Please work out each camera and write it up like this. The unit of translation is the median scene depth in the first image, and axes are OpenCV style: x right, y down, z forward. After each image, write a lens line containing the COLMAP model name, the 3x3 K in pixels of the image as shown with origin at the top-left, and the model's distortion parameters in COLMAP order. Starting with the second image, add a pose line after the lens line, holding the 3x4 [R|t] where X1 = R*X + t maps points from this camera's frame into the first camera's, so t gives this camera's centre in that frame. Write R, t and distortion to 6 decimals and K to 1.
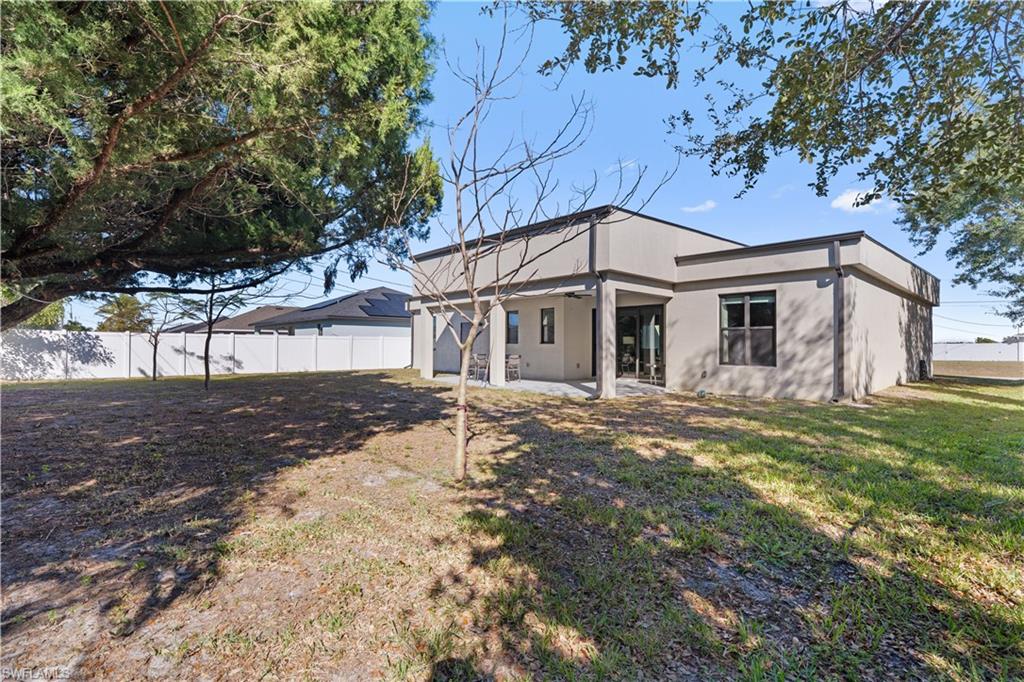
lens RADIAL K [[459.8, 0, 512.0], [0, 459.8, 341.0], [0, 0, 1]] dist [0.001424, 0.000165]
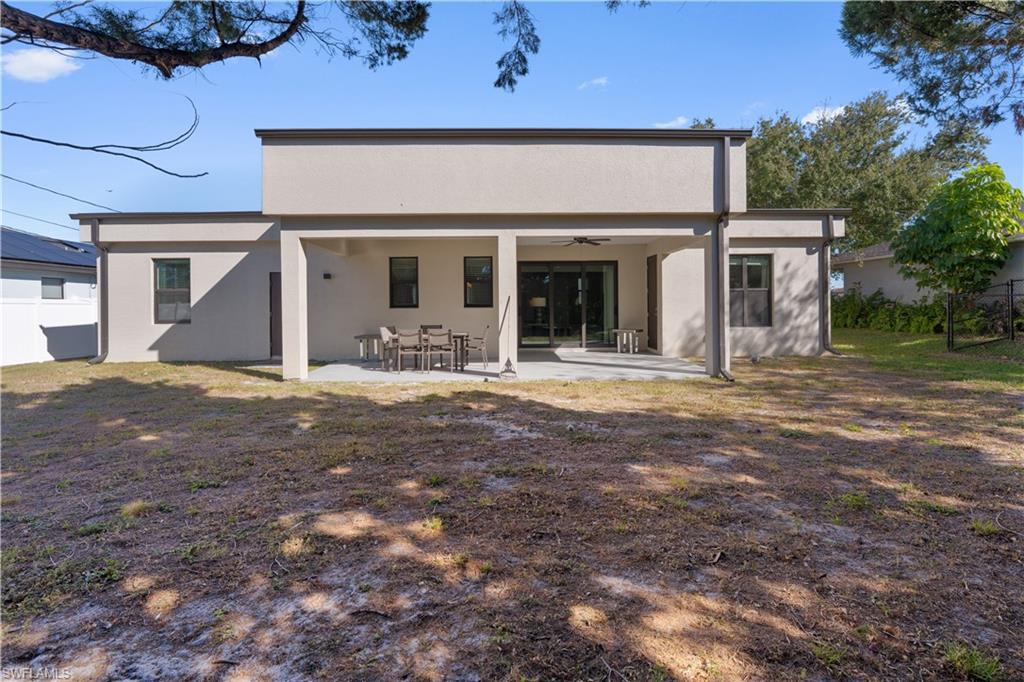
lens RADIAL K [[457.5, 0, 511.5], [0, 457.5, 301.9], [0, 0, 1]] dist [-0.001389, -0.000158]
pose [[0.653040, -0.006923, 0.757291, -0.661719], [0.011789, 0.999930, -0.001026, -0.002162], [-0.757231, 0.009597, 0.653076, 0.790157]]
